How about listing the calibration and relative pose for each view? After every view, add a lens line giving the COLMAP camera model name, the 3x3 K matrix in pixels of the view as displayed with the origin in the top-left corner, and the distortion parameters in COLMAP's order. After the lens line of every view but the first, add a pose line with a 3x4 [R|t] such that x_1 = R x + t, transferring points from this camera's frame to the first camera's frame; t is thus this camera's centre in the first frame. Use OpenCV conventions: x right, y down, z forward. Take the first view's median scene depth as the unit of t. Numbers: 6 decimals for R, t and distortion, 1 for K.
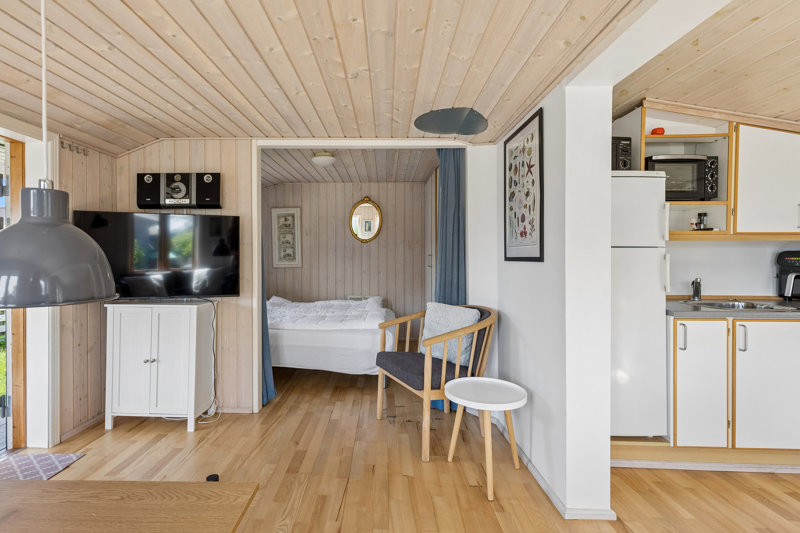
lens RADIAL K [[379.2, 0, 398.3], [0, 379.2, 260.4], [0, 0, 1]] dist [0.003763, 0.000390]
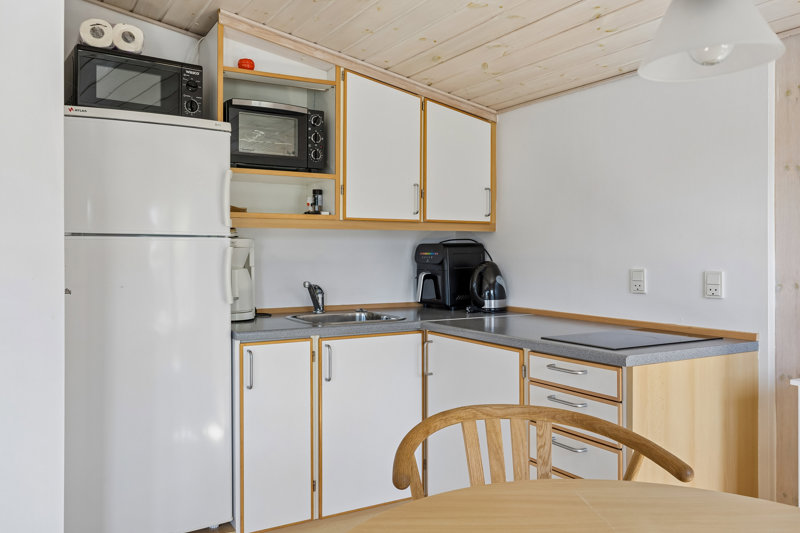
lens RADIAL K [[599.5, 0, 386.1], [0, 599.5, 253.4], [0, 0, 1]] dist [-0.004691, -0.001495]
pose [[0.864378, -0.001580, 0.502840, 0.368110], [0.004556, 0.999979, -0.004690, 0.000335], [-0.502821, 0.006344, 0.864367, -0.036136]]
